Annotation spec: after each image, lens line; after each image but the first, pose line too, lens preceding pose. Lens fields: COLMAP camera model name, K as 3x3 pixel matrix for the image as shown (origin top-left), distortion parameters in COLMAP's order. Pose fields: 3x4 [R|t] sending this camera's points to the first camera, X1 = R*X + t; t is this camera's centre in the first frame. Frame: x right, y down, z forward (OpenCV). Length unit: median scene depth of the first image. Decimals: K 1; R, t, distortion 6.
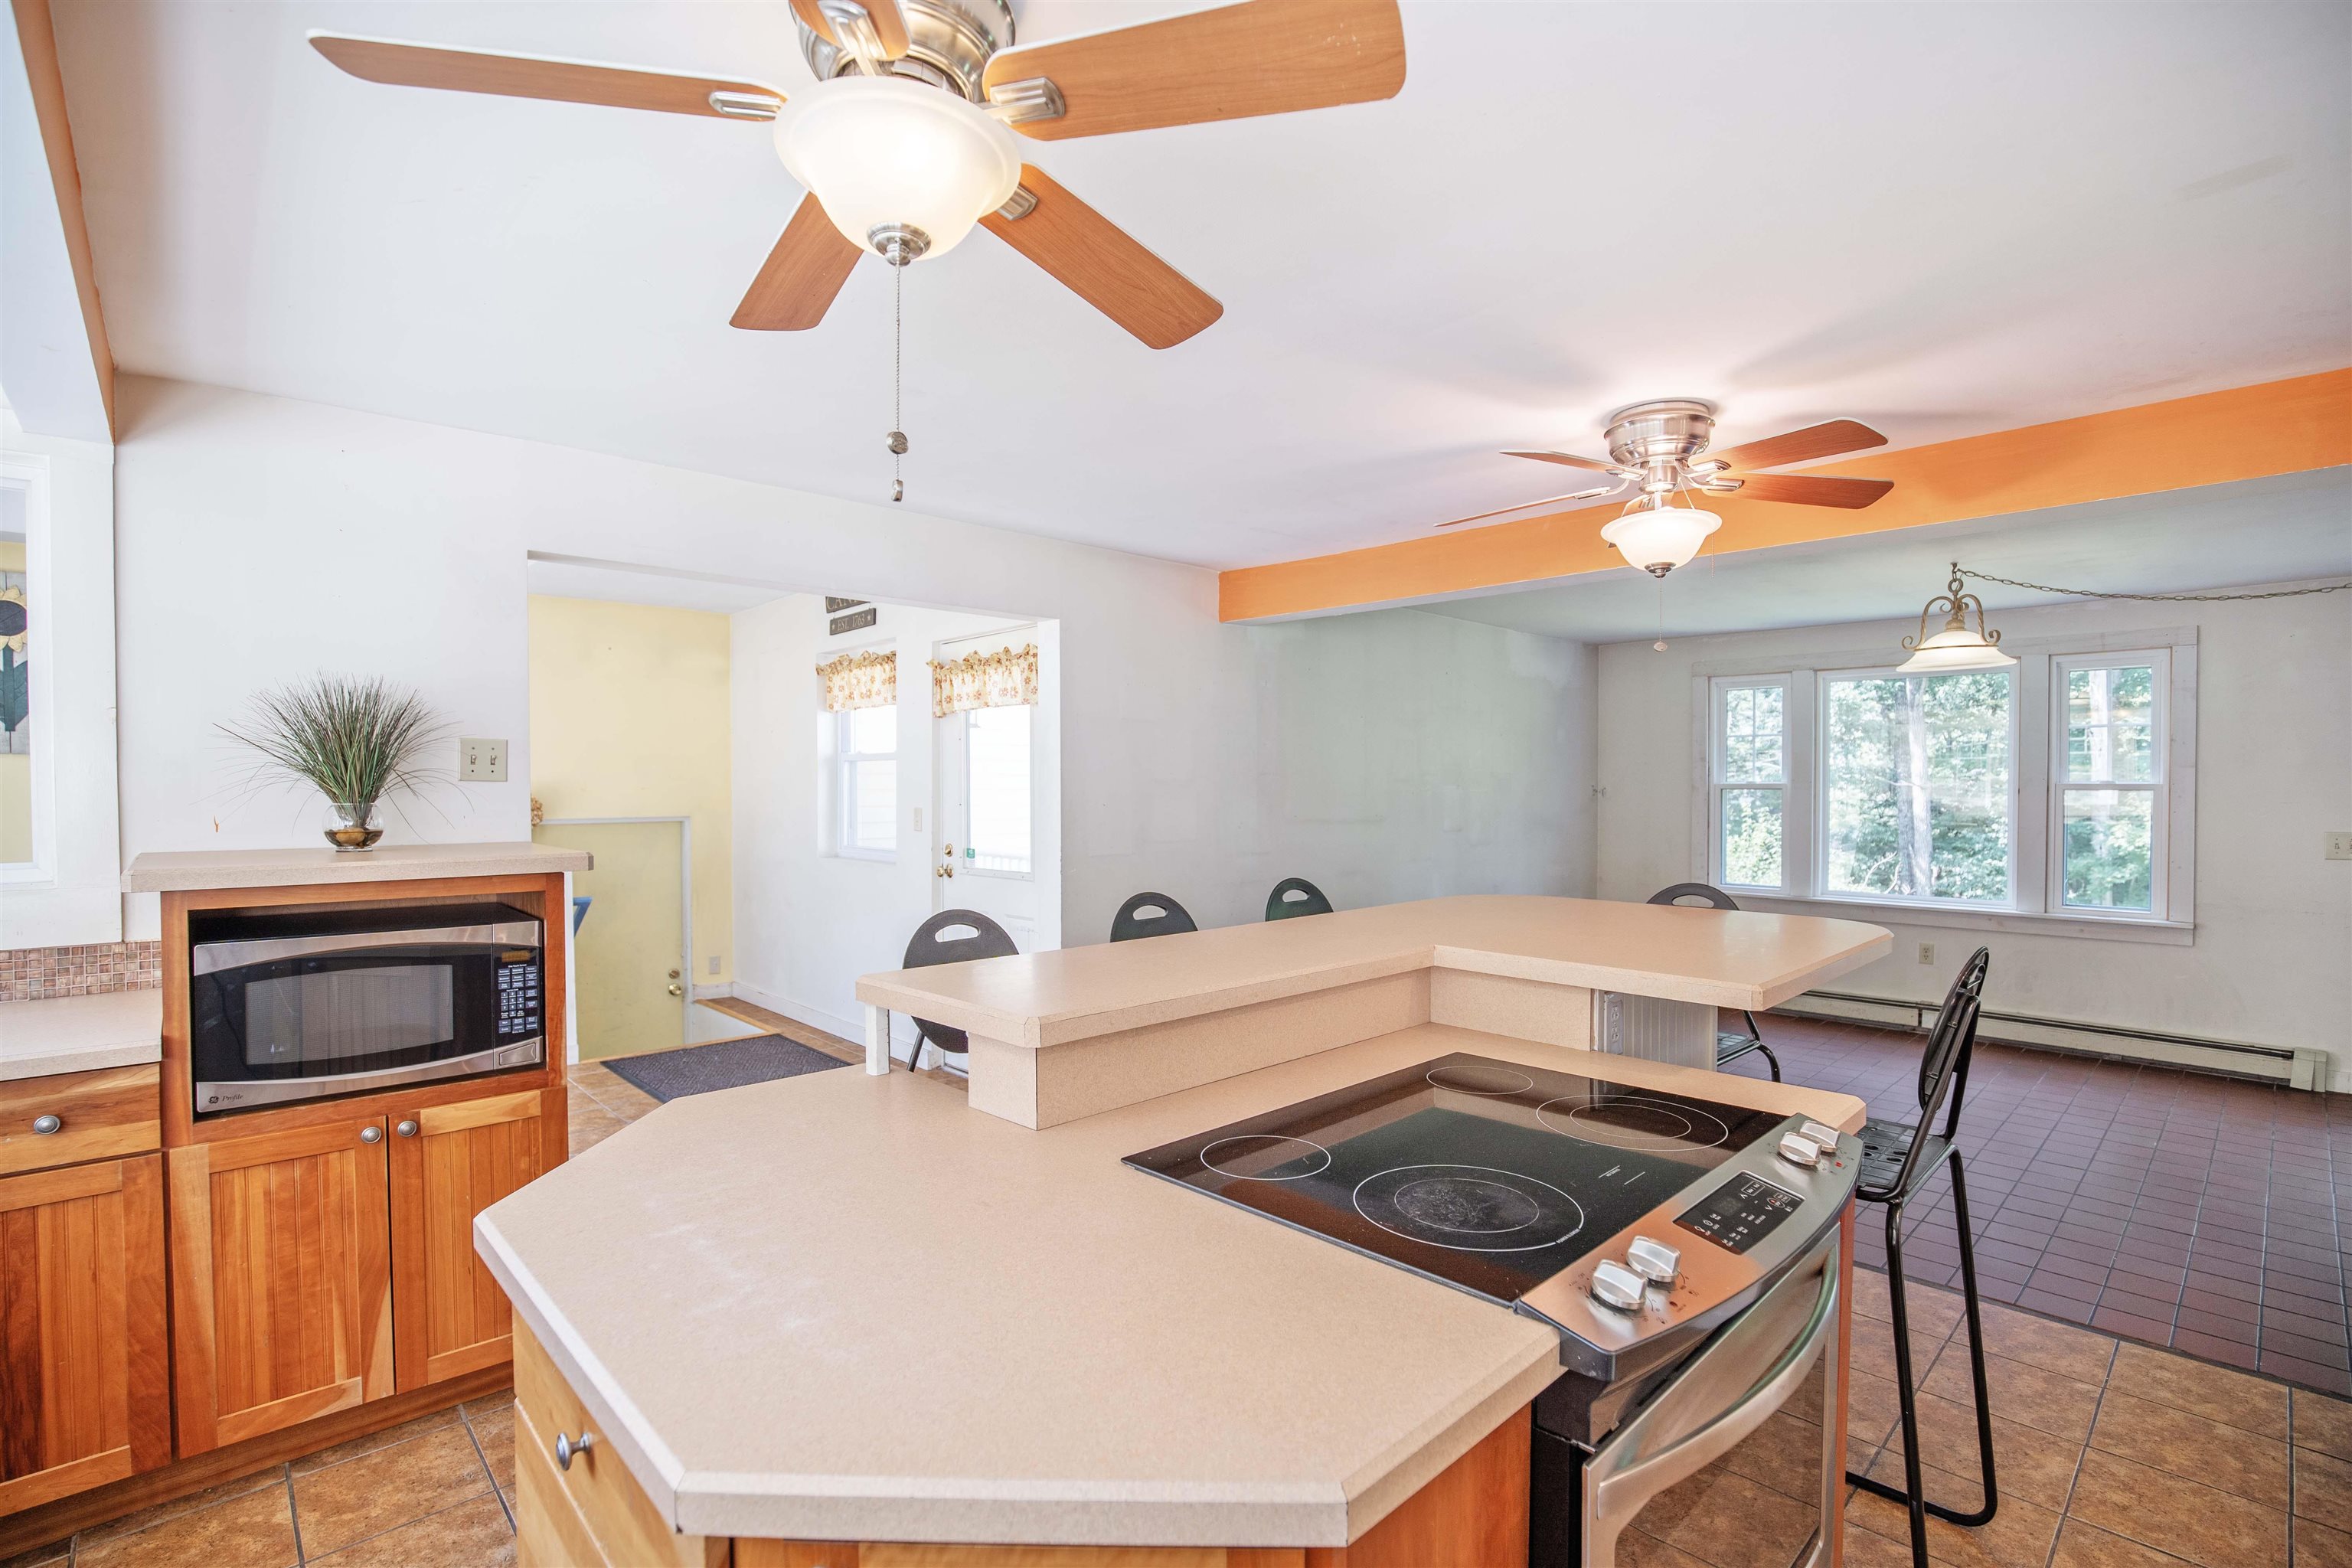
lens RADIAL K [[1081.6, 0, 1176.3], [0, 1081.6, 800.3], [0, 0, 1]] dist [-0.032972, 0.005464]
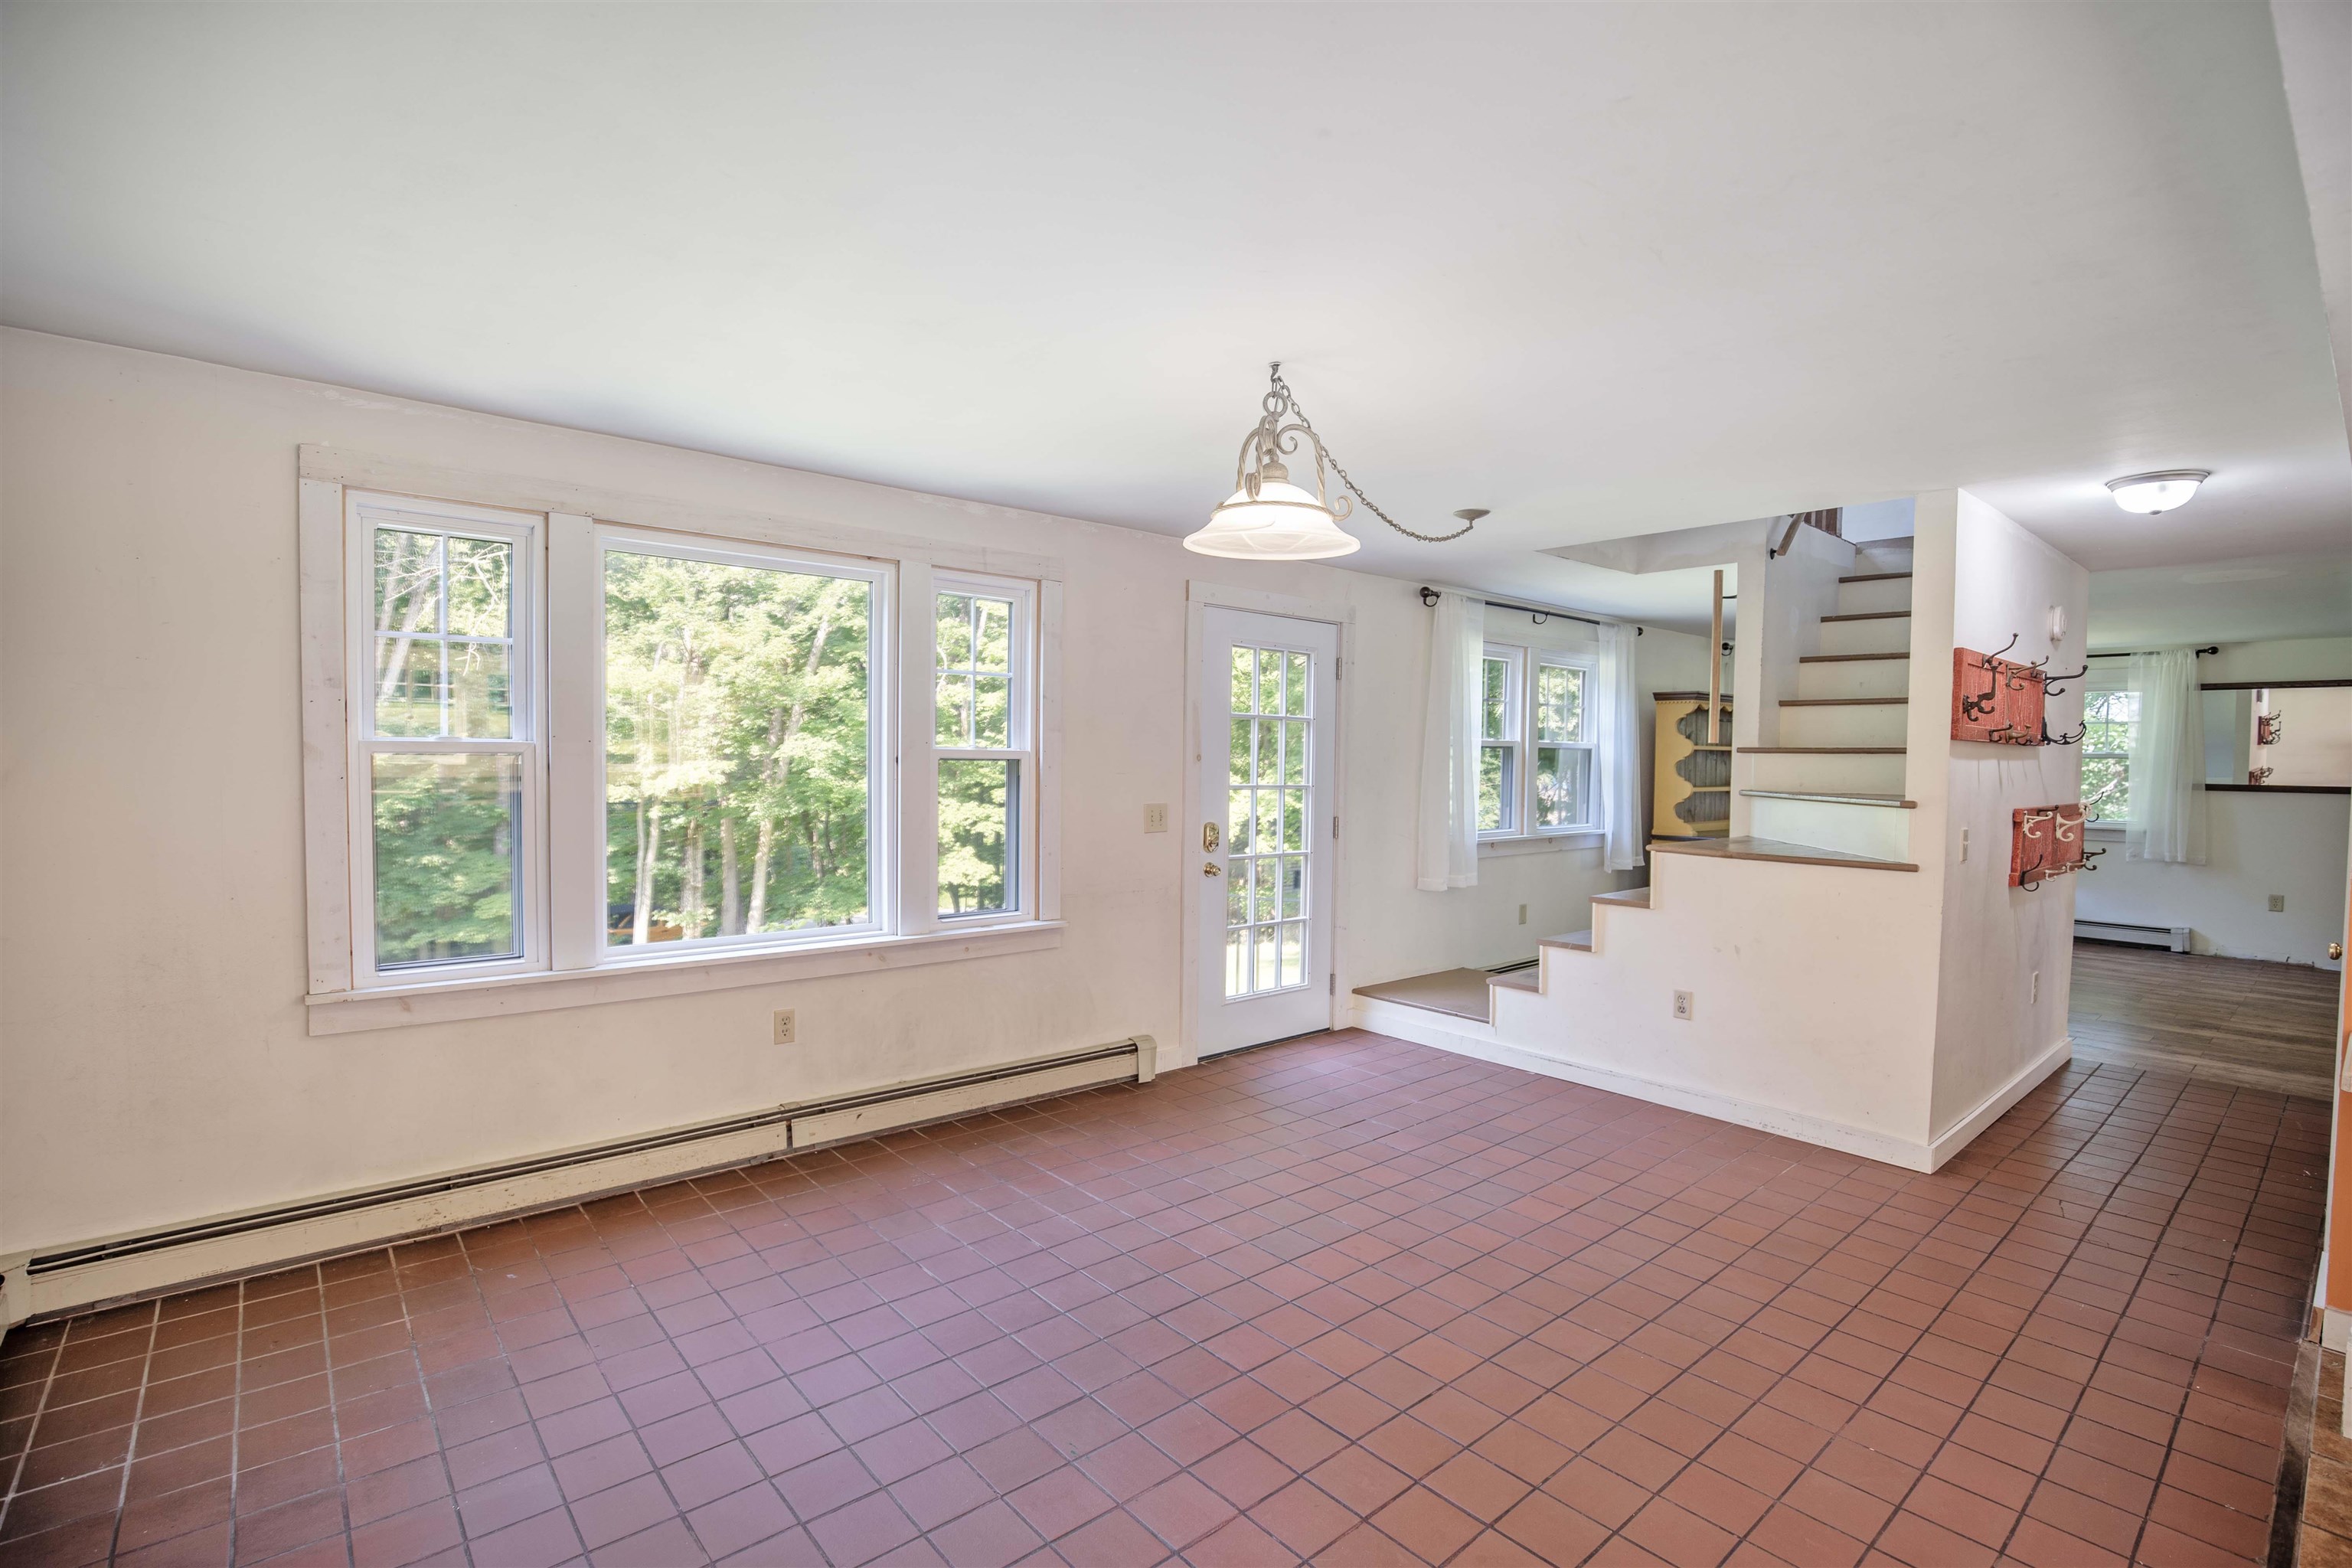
lens RADIAL K [[1081.6, 0, 1176.3], [0, 1081.6, 800.3], [0, 0, 1]] dist [-0.032972, 0.005464]
pose [[0.050585, -0.038022, 0.997996, 0.109522], [-0.002680, 0.999266, 0.038206, -0.009227], [-0.998716, -0.004608, 0.050446, 0.761030]]
